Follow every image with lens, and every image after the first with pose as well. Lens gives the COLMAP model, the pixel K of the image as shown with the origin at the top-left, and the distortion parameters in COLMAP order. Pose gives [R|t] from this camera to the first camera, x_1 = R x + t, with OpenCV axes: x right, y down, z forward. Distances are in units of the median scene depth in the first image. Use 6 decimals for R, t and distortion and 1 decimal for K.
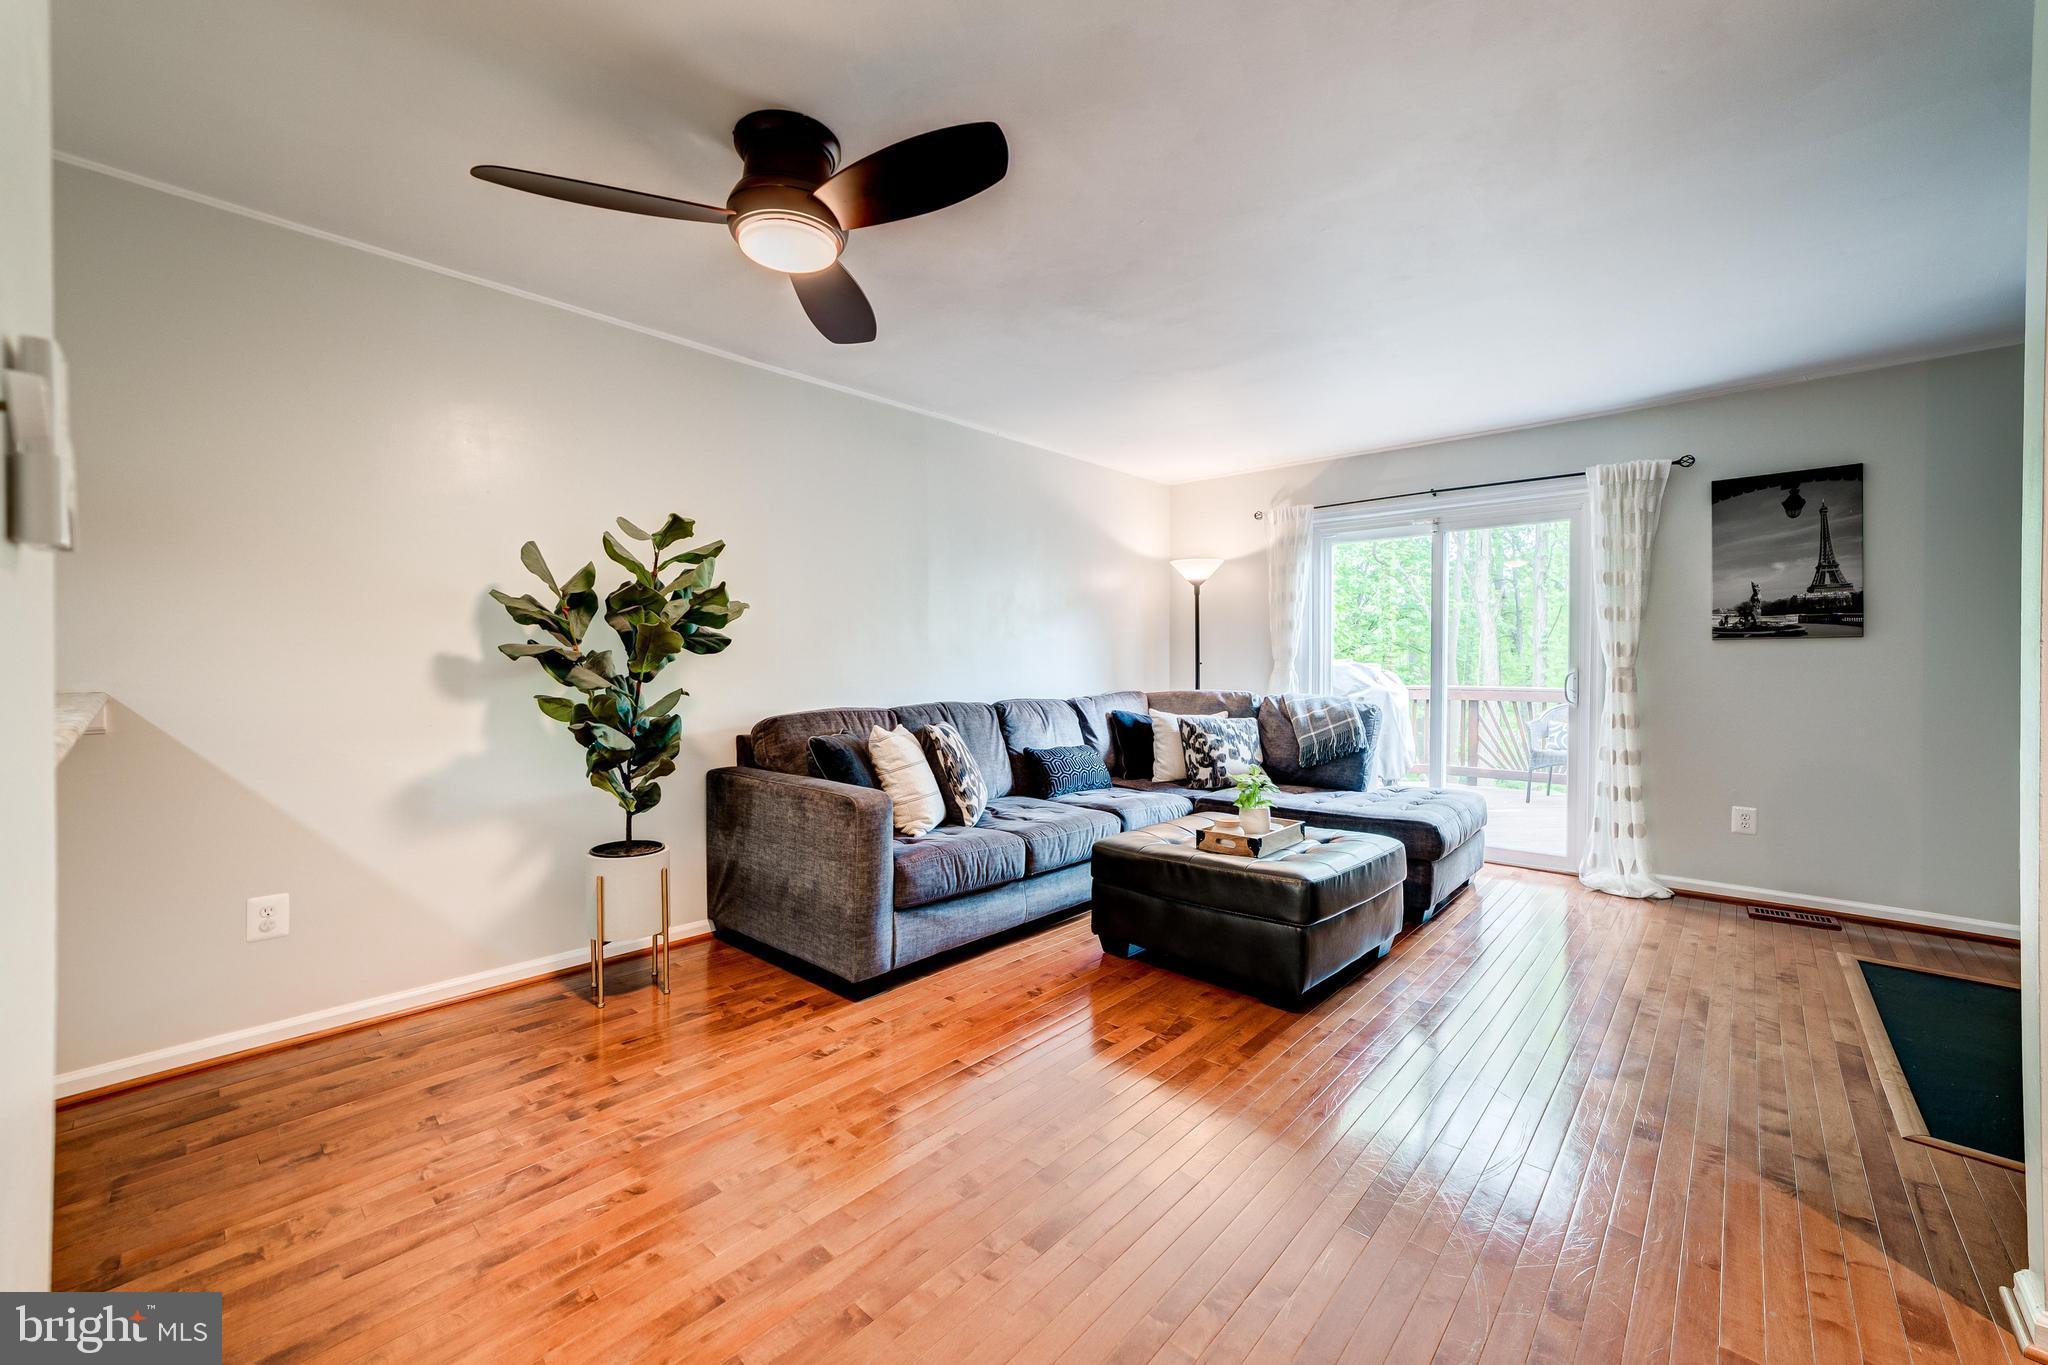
lens RADIAL K [[818.1, 0, 1014.8], [0, 818.1, 667.3], [0, 0, 1]] dist [0.001987, 0.000396]
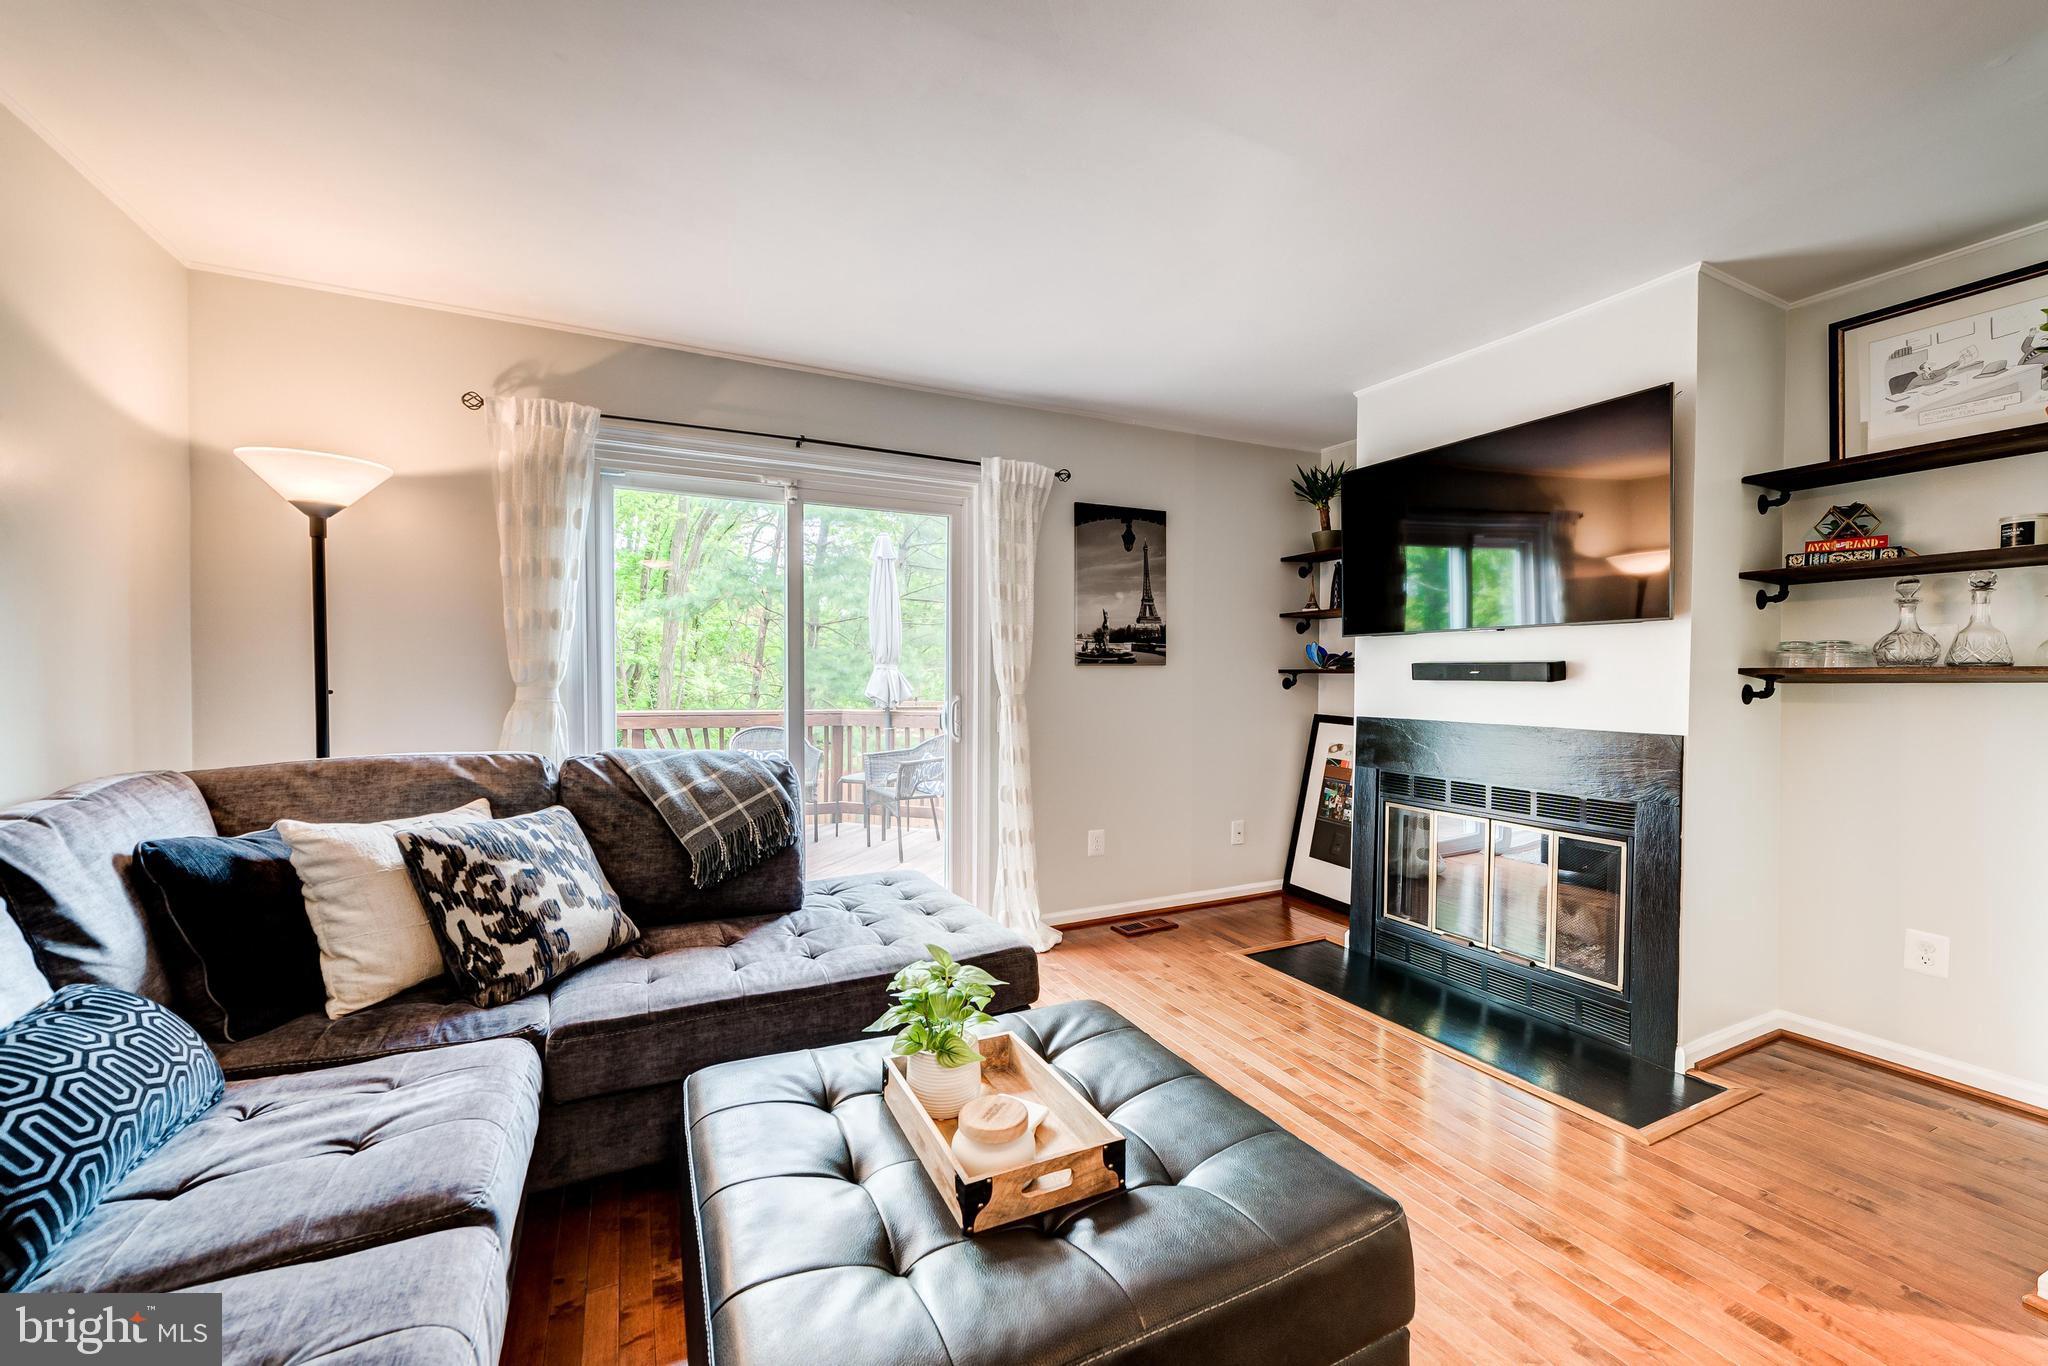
lens RADIAL K [[825.8, 0, 1050.0], [0, 825.8, 692.8], [0, 0, 1]] dist [-0.003022, -0.000166]
pose [[0.354766, -0.017226, 0.934796, -0.079535], [0.000493, 0.999834, 0.018237, -0.018539], [-0.934955, -0.006009, 0.354716, 0.678454]]
